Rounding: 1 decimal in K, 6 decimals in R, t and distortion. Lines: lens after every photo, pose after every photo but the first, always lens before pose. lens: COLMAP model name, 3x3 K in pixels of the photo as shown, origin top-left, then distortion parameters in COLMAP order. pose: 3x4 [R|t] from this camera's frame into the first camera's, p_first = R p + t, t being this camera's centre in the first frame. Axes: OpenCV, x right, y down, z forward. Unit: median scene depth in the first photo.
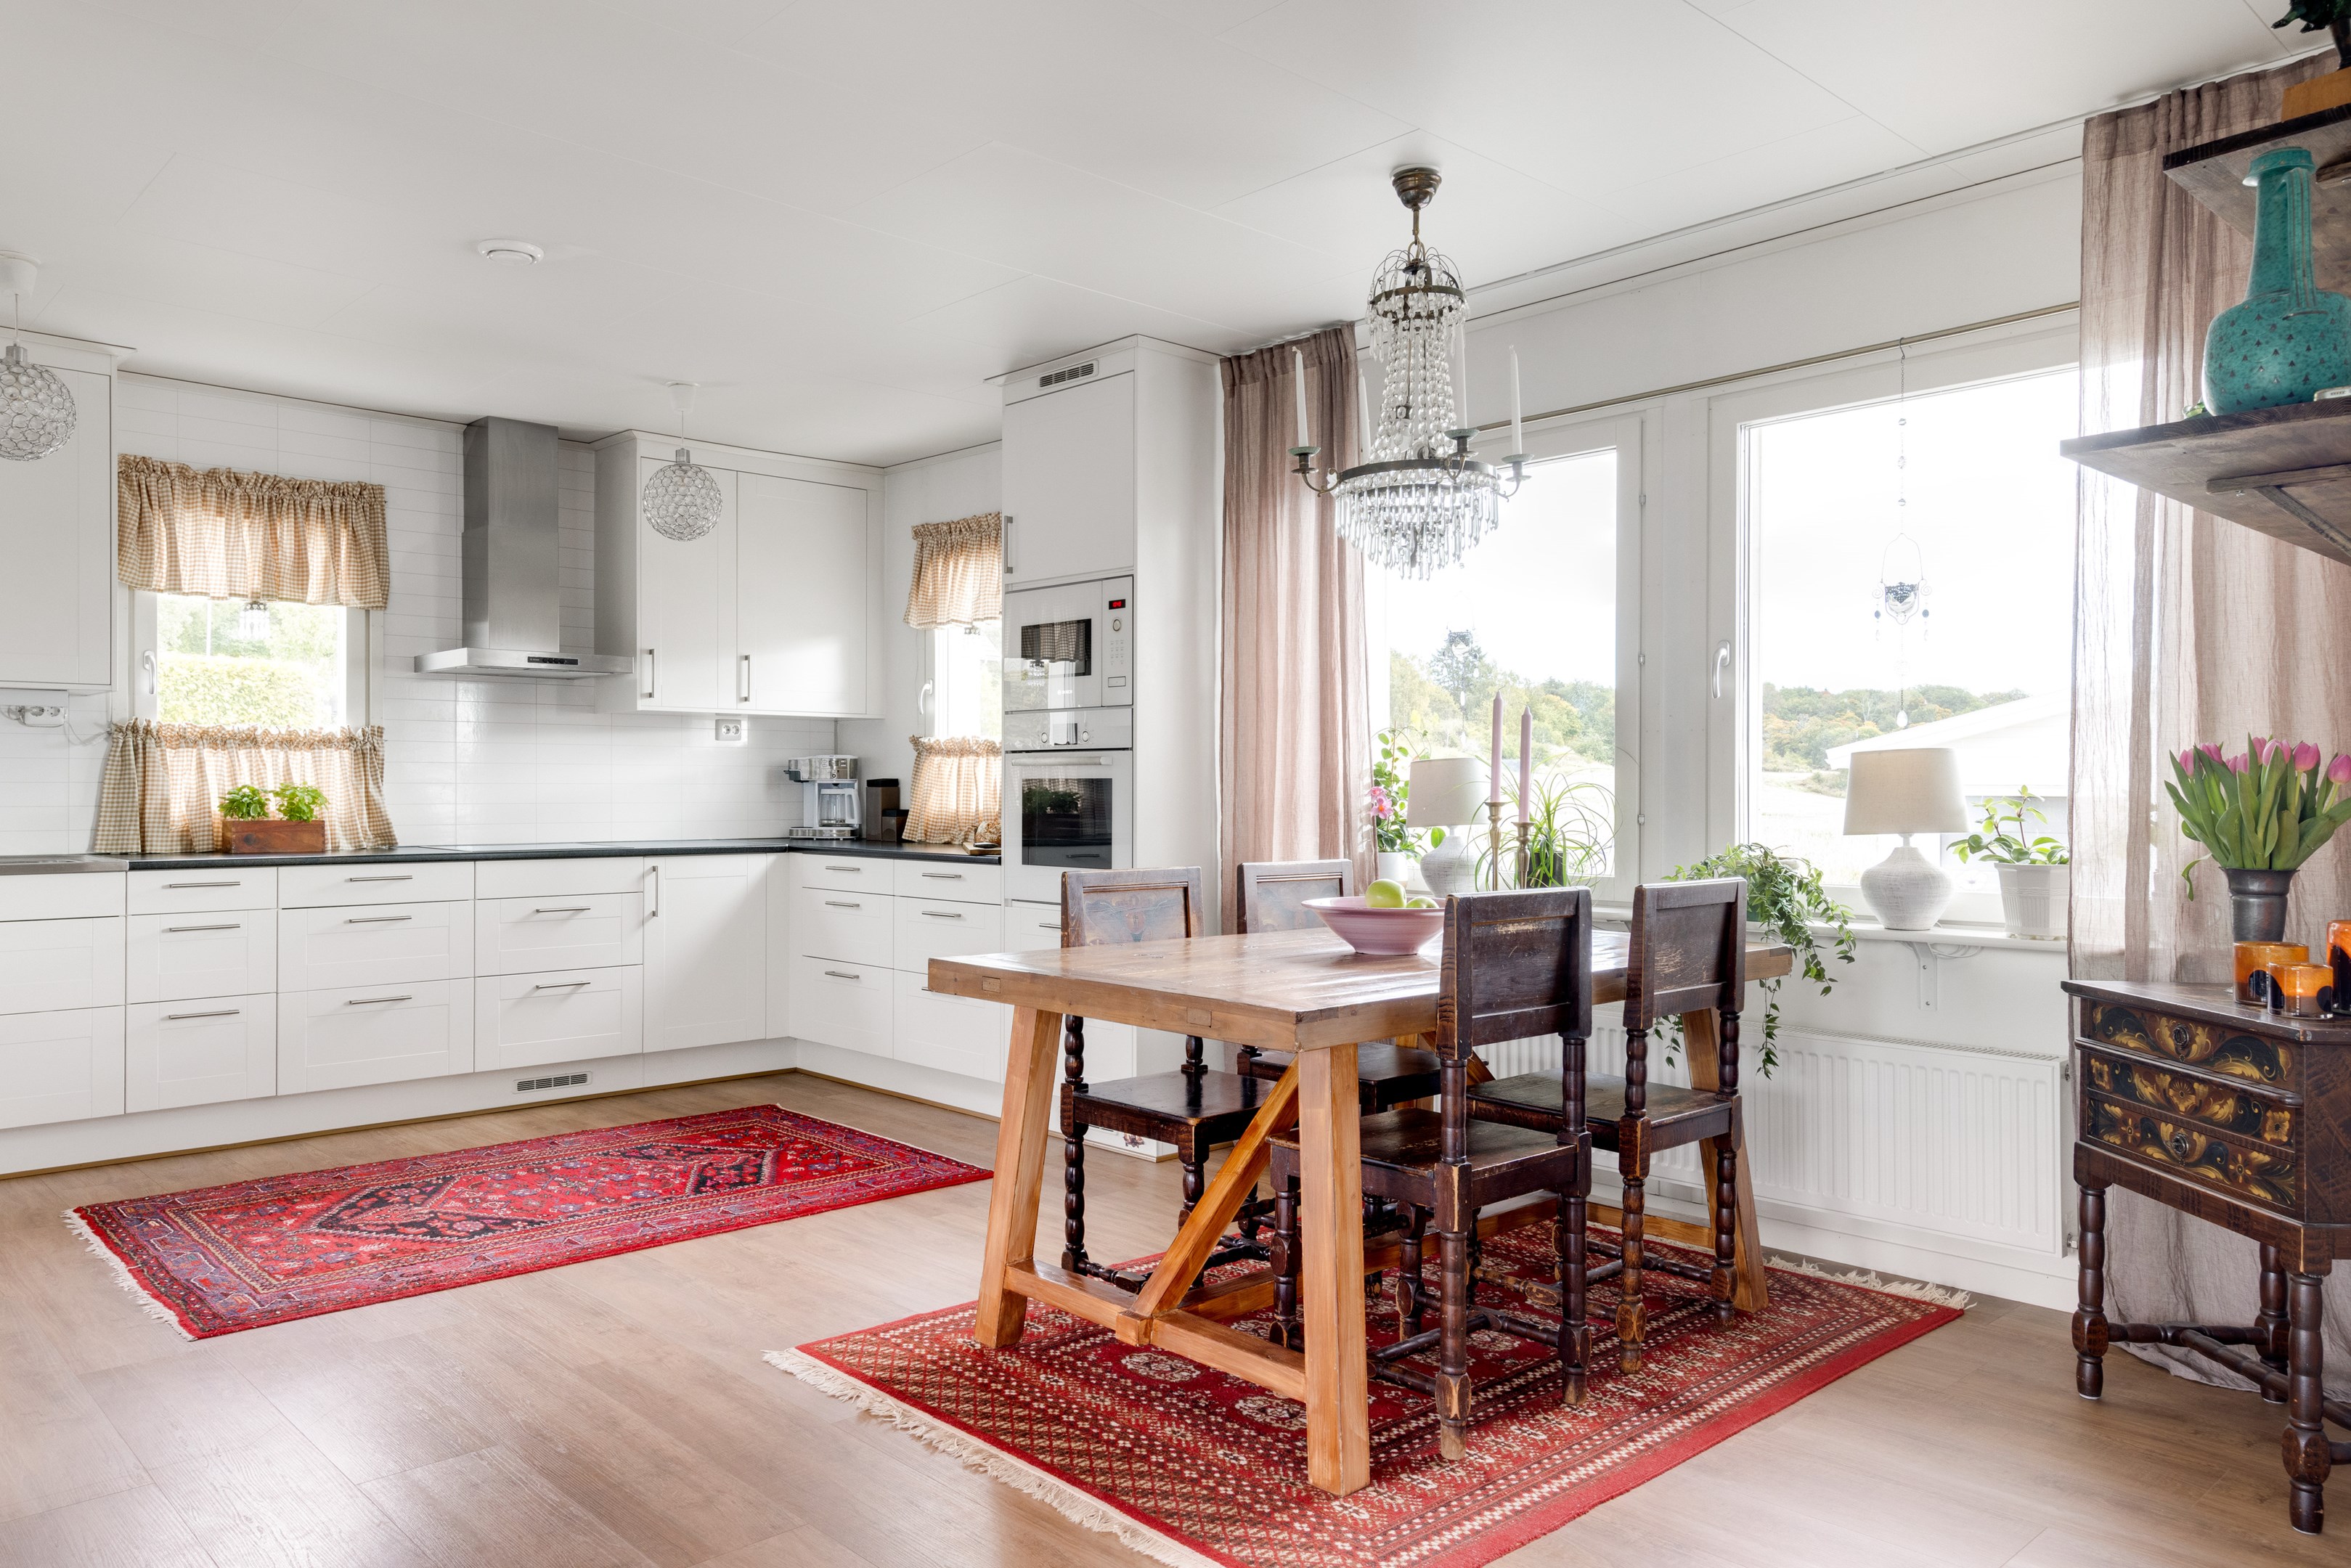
lens RADIAL K [[1617.5, 0, 1163.1], [0, 1617.5, 784.0], [0, 0, 1]] dist [0.007013, 0.004857]
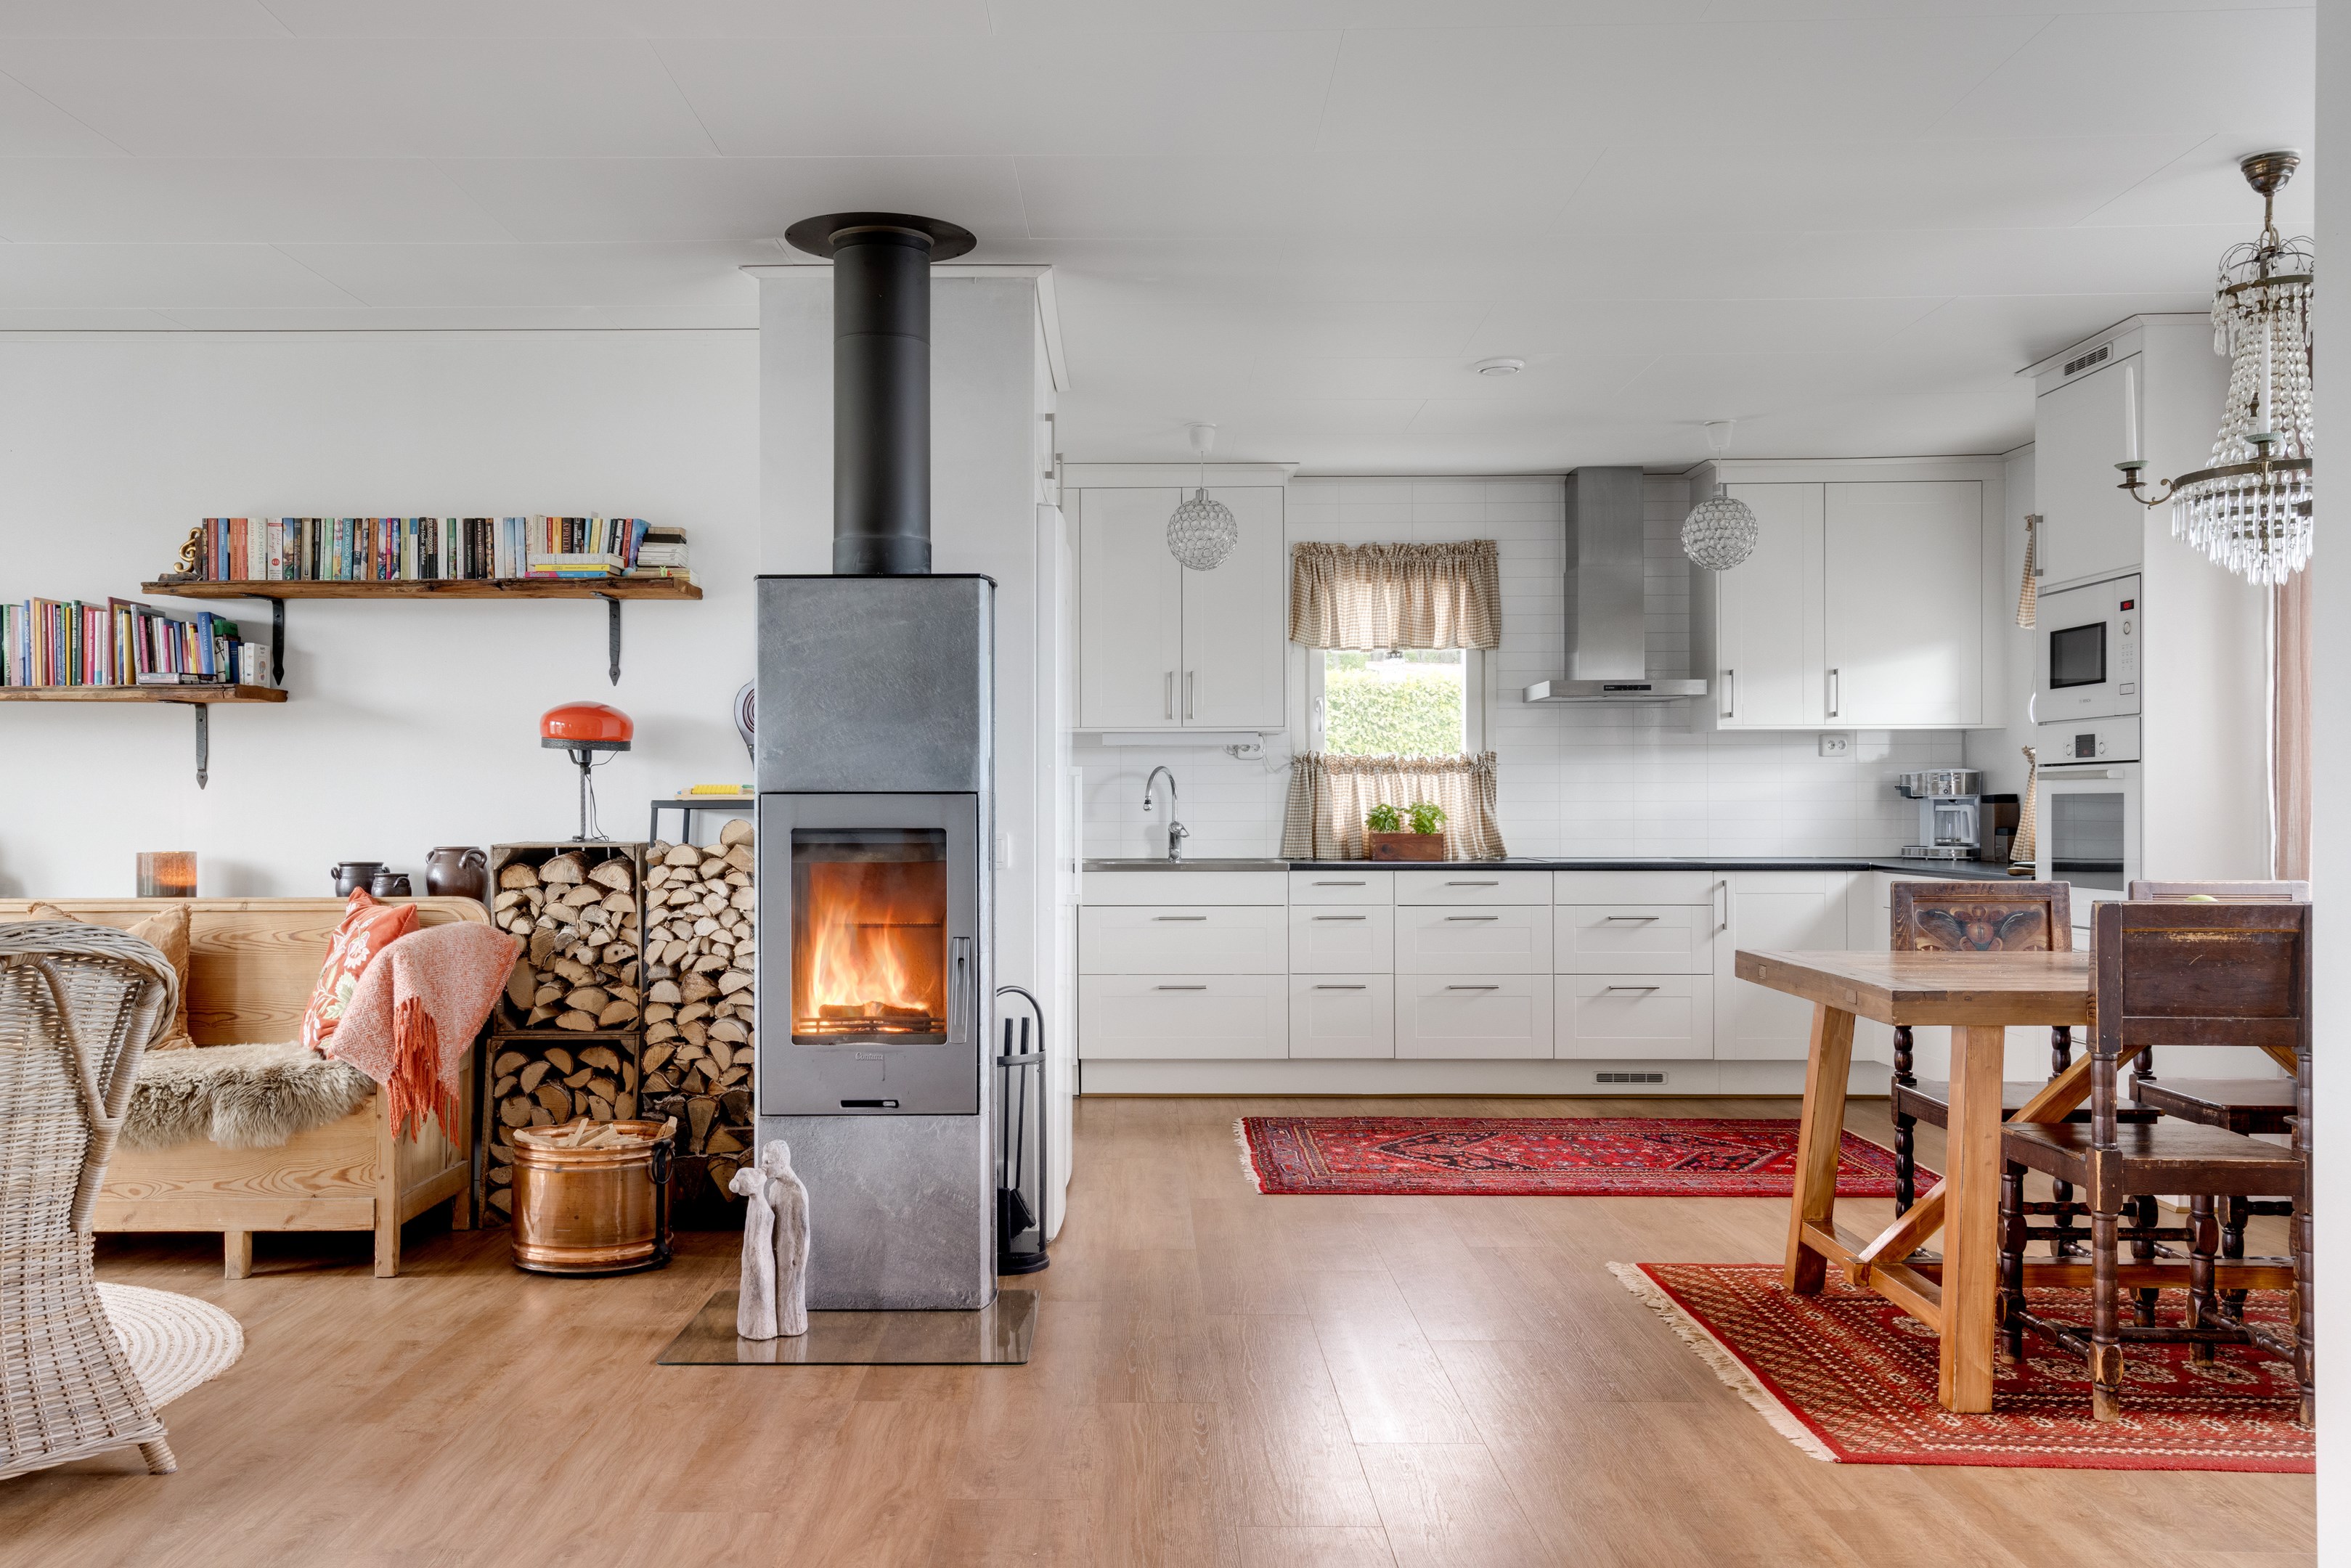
lens RADIAL K [[1956.8, 0, 1056.4], [0, 1956.8, 799.7], [0, 0, 1]] dist [0.027287, 0.010298]
pose [[0.705254, -0.005791, -0.708931, 0.329717], [0.005373, 0.999982, -0.002823, 0.000283], [0.708934, -0.001818, 0.705272, -0.225715]]
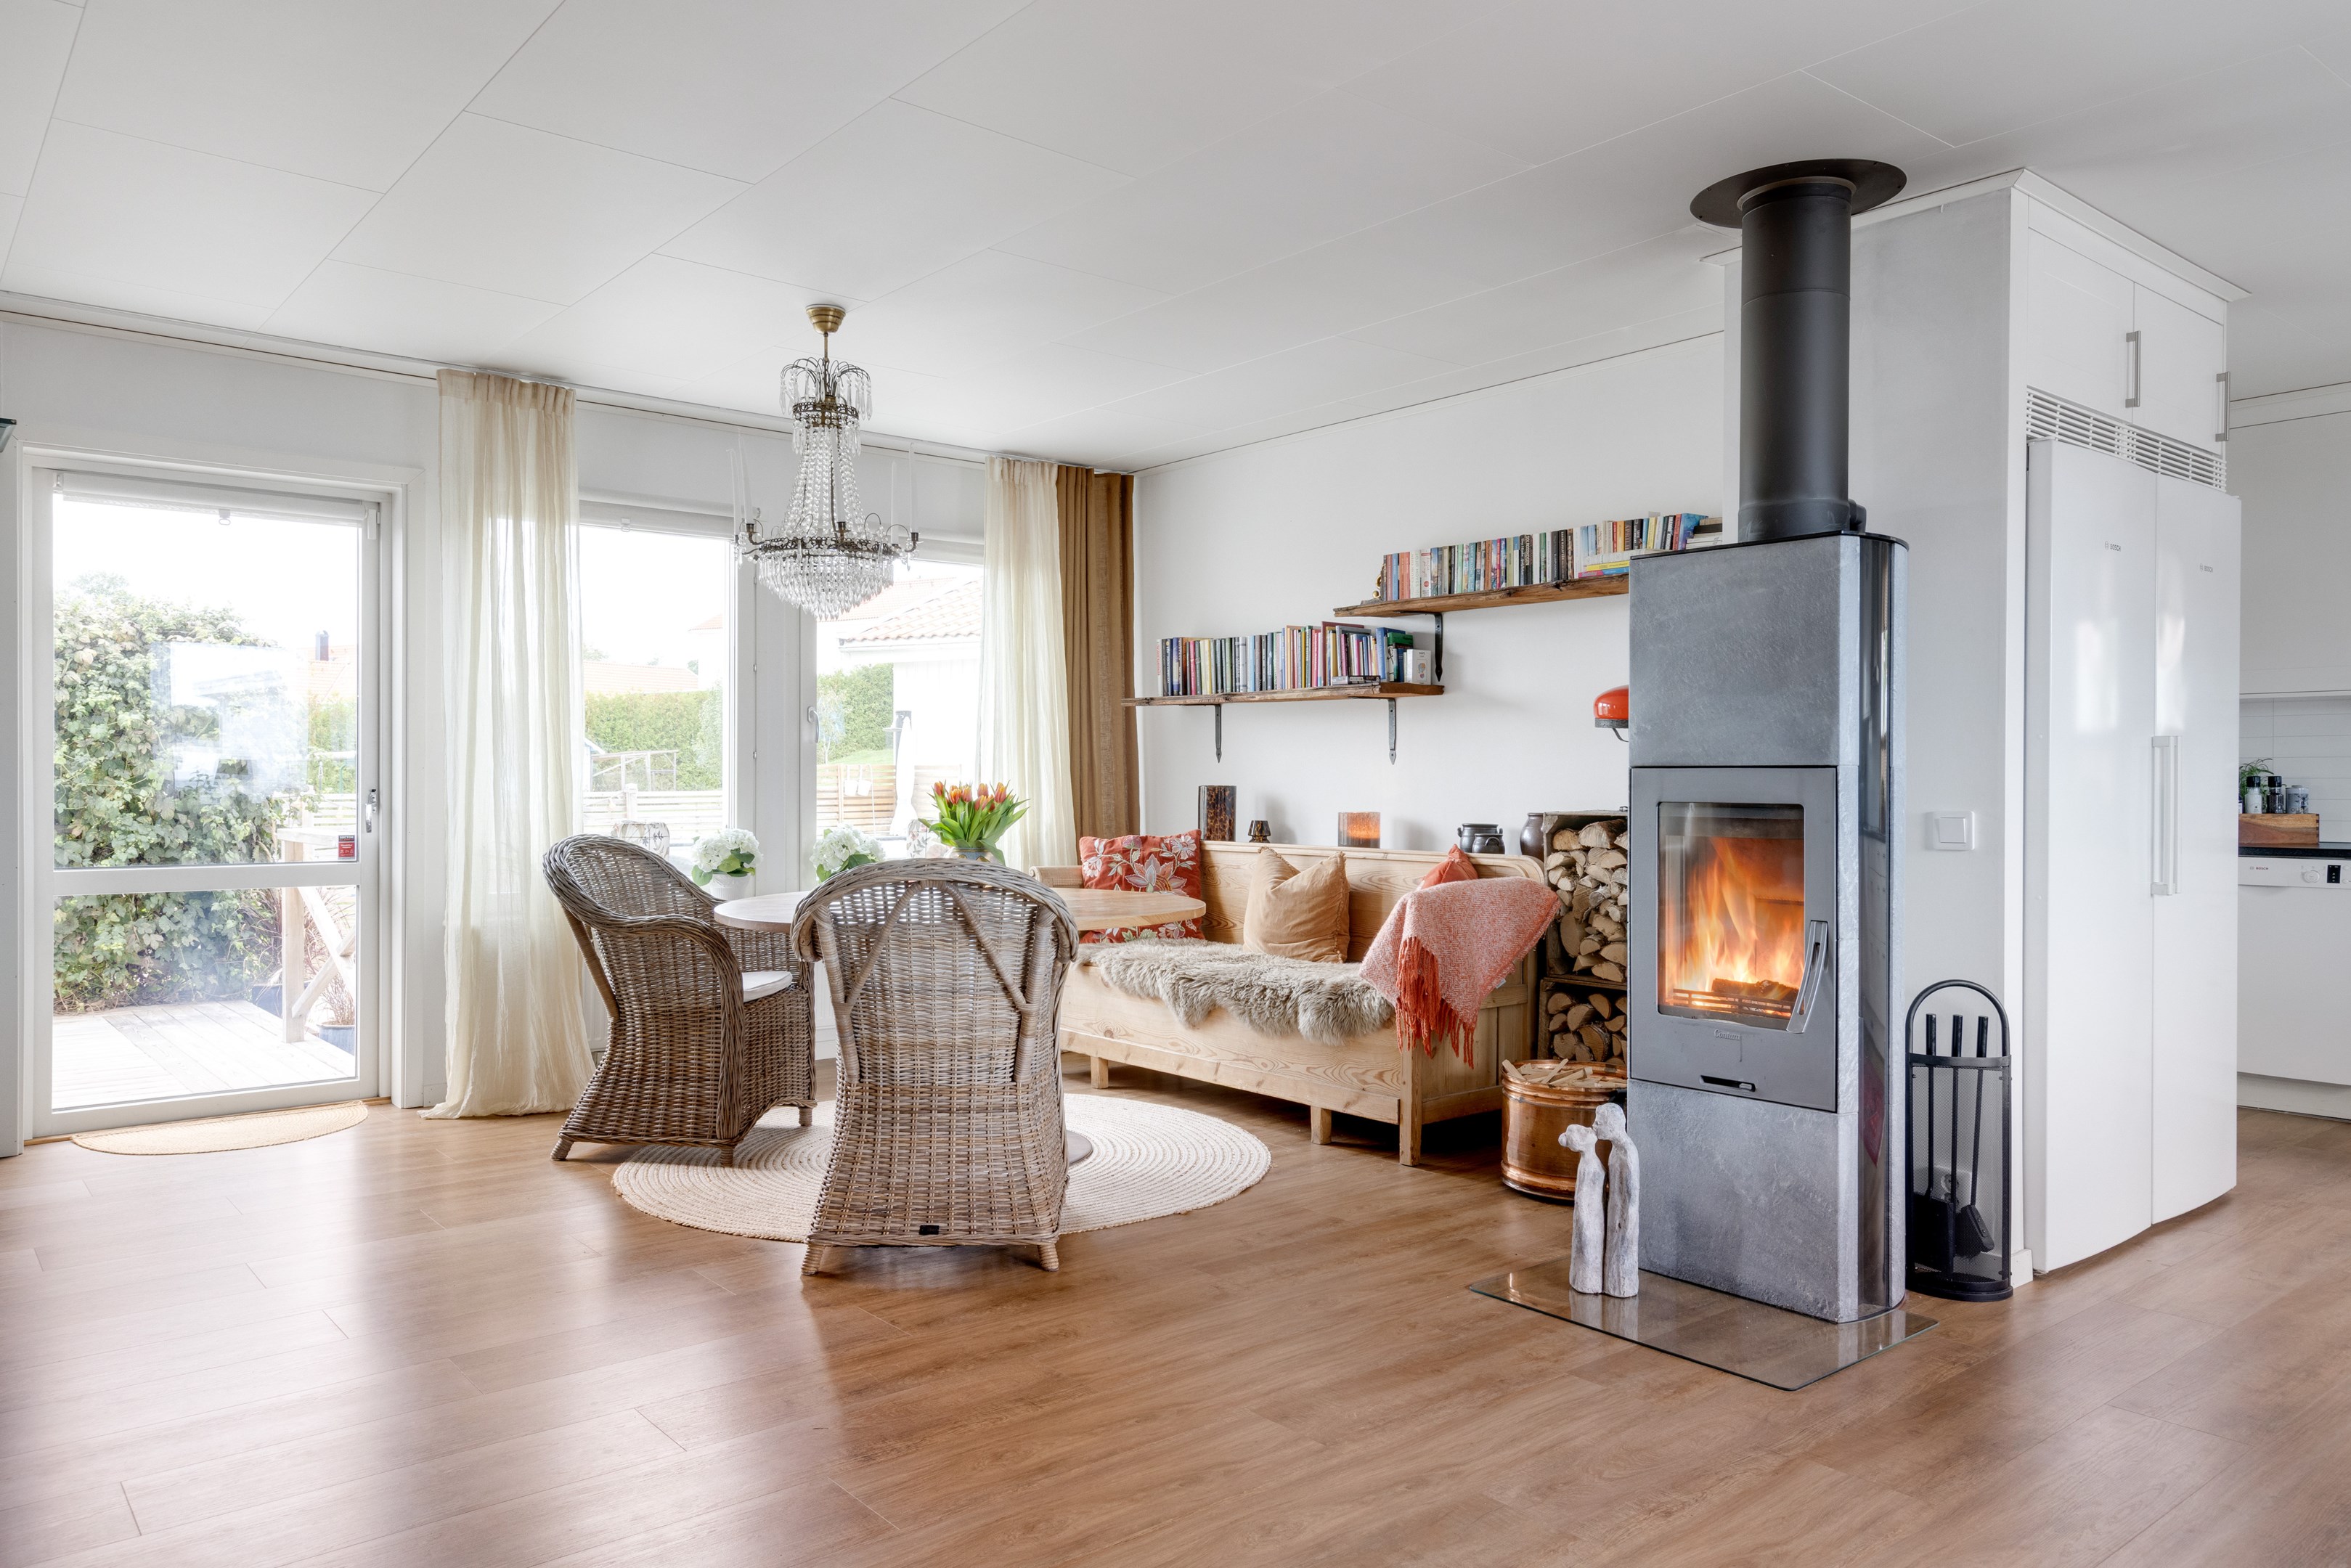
lens RADIAL K [[1560.0, 0, 1157.6], [0, 1560.0, 781.4], [0, 0, 1]] dist [0.026159, 0.000289]
pose [[-0.062353, 0.000863, -0.998054, 0.351678], [-0.000727, 0.999999, 0.000910, 0.000207], [0.998054, 0.000782, -0.062352, 0.118569]]
